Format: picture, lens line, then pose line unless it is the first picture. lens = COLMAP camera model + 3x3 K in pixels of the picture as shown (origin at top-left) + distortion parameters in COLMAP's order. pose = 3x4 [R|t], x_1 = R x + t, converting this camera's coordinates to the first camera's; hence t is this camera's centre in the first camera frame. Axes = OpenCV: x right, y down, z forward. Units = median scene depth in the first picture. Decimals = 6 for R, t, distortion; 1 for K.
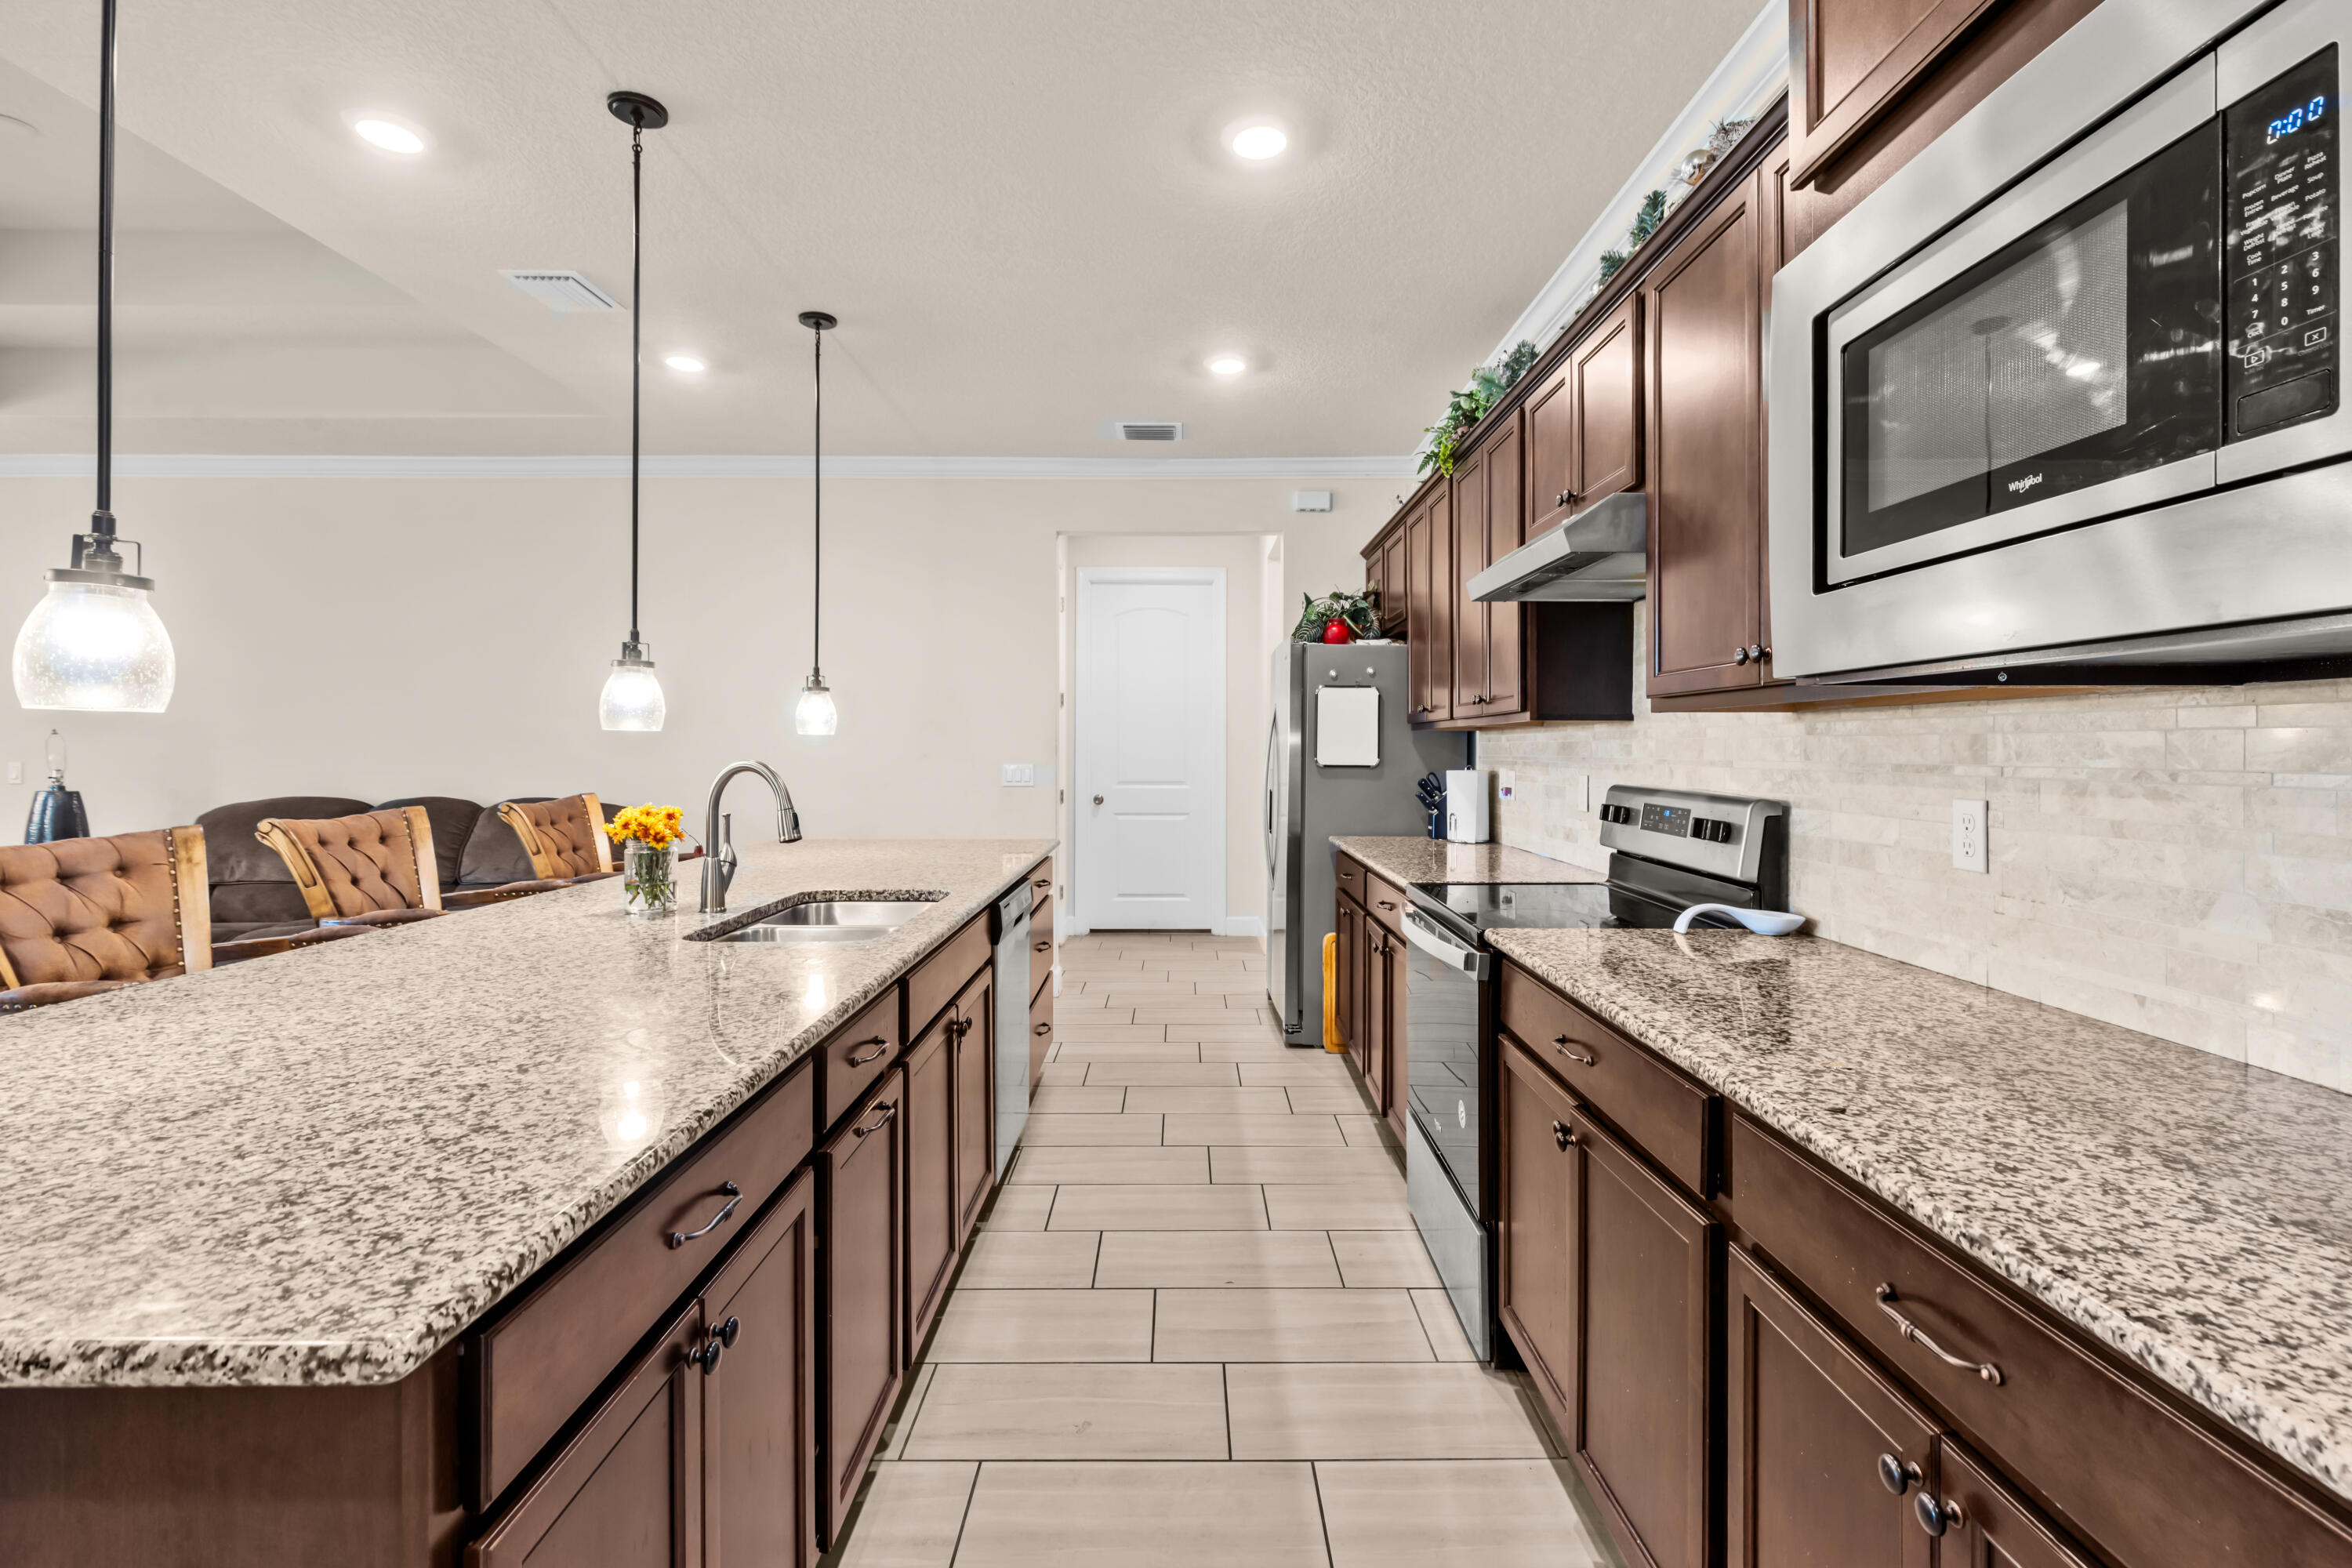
lens RADIAL K [[1064.5, 0, 1199.1], [0, 1064.5, 738.2], [0, 0, 1]] dist [-0.001579, -0.001757]
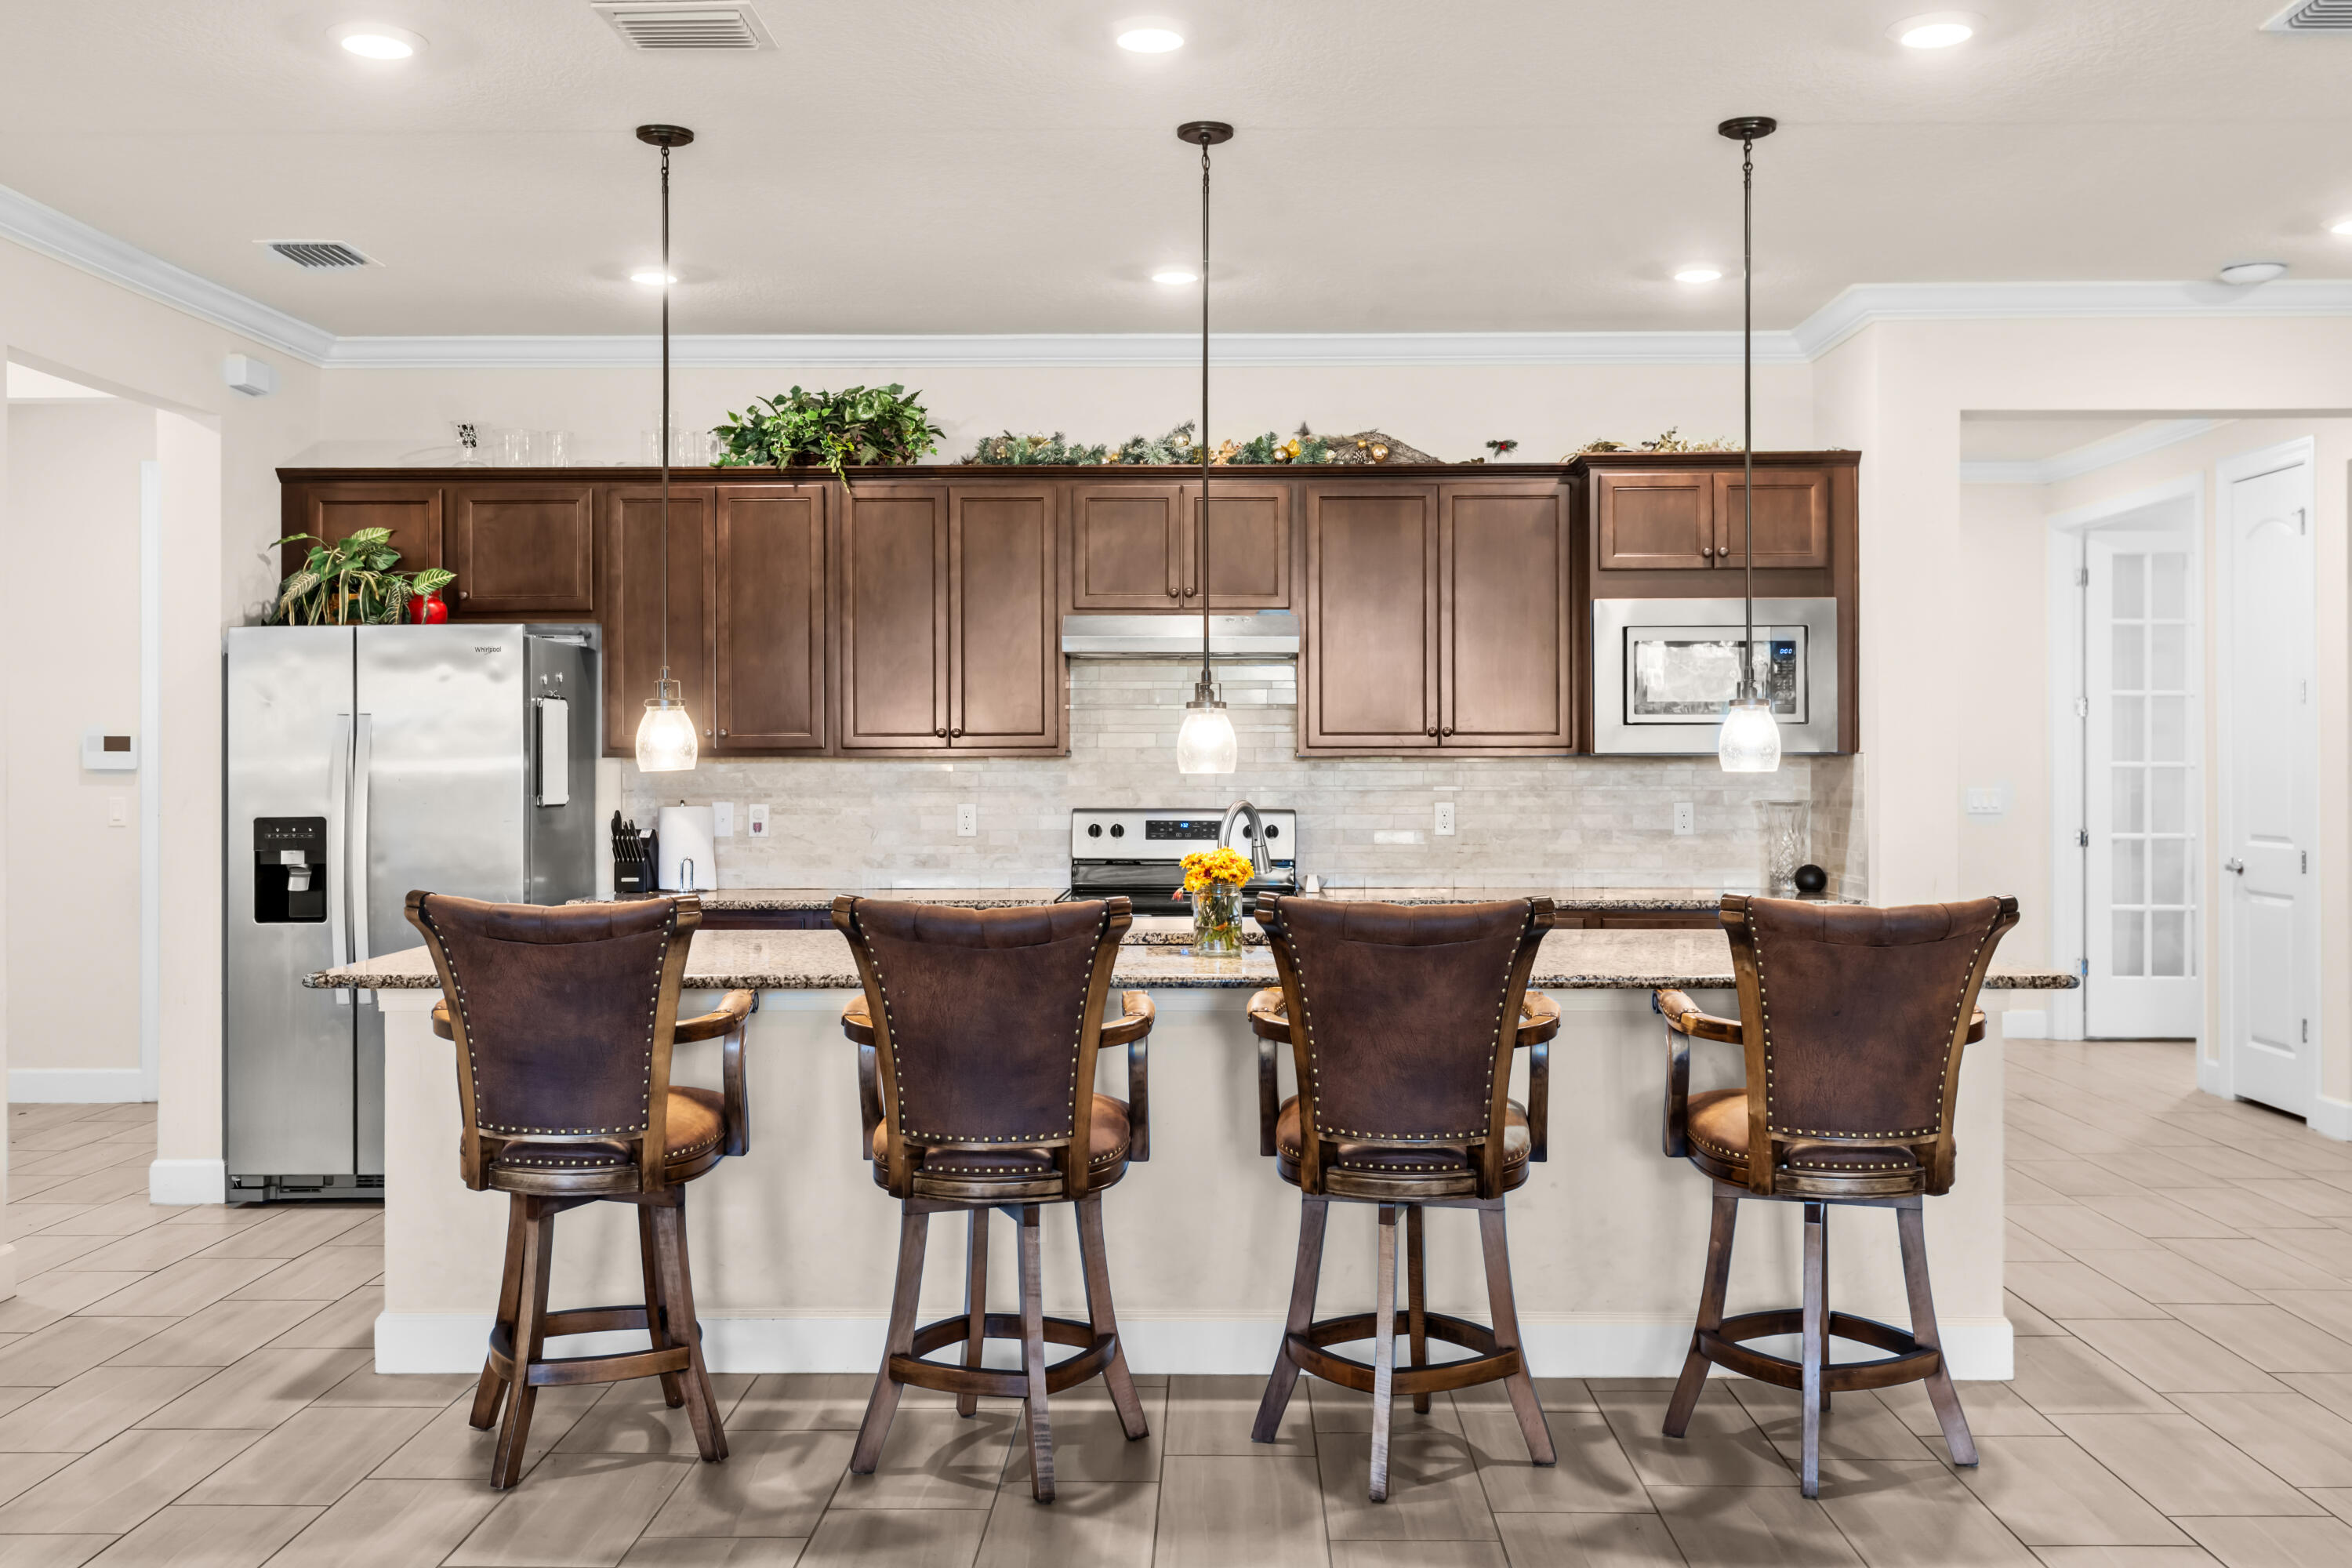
lens RADIAL K [[2166.9, 0, 1179.5], [0, 2166.9, 766.0], [0, 0, 1]] dist [0.000833, 0.000000]
pose [[0.032915, -0.006076, 0.999440, -3.315533], [-0.007740, 0.999950, 0.006334, -0.034550], [-0.999428, -0.007944, 0.032867, 1.265058]]
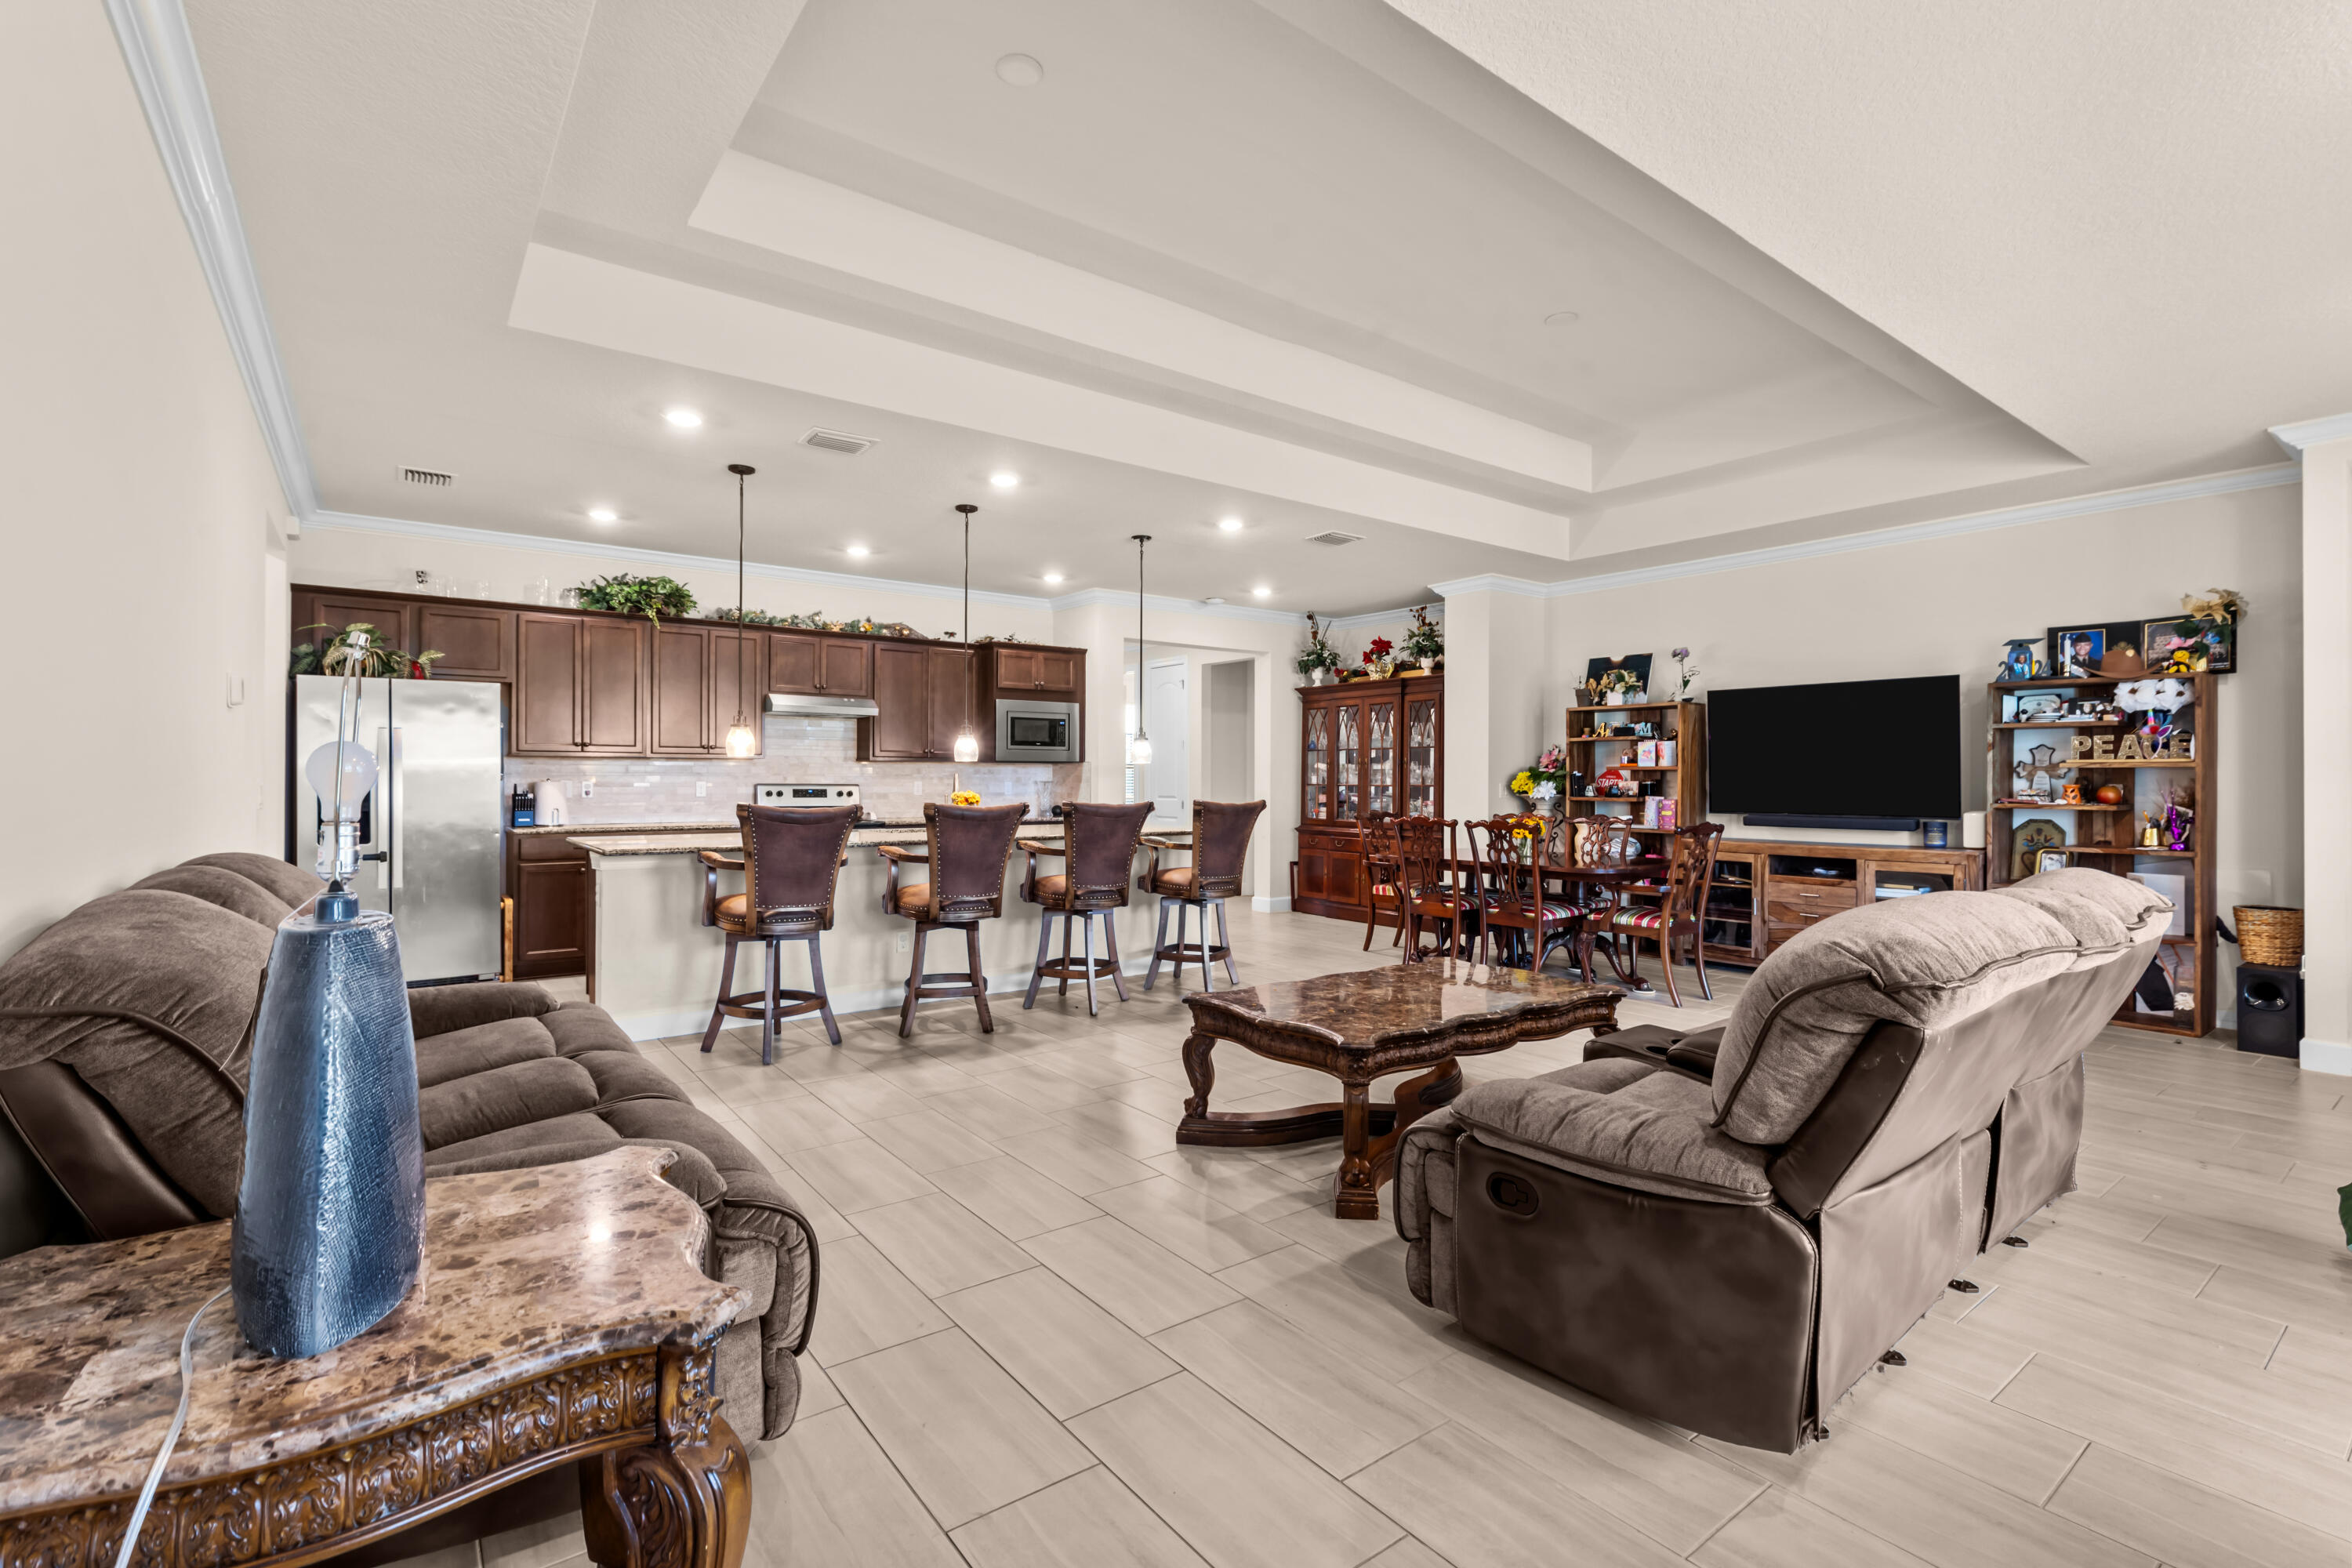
lens RADIAL K [[1064.5, 0, 1181.2], [0, 1064.5, 782.2], [0, 0, 1]] dist [-0.001579, -0.001757]
pose [[-0.596066, -0.004374, 0.802923, -3.722936], [-0.011650, 0.999927, -0.003201, 0.057402], [-0.802851, -0.011263, -0.596074, 2.739906]]
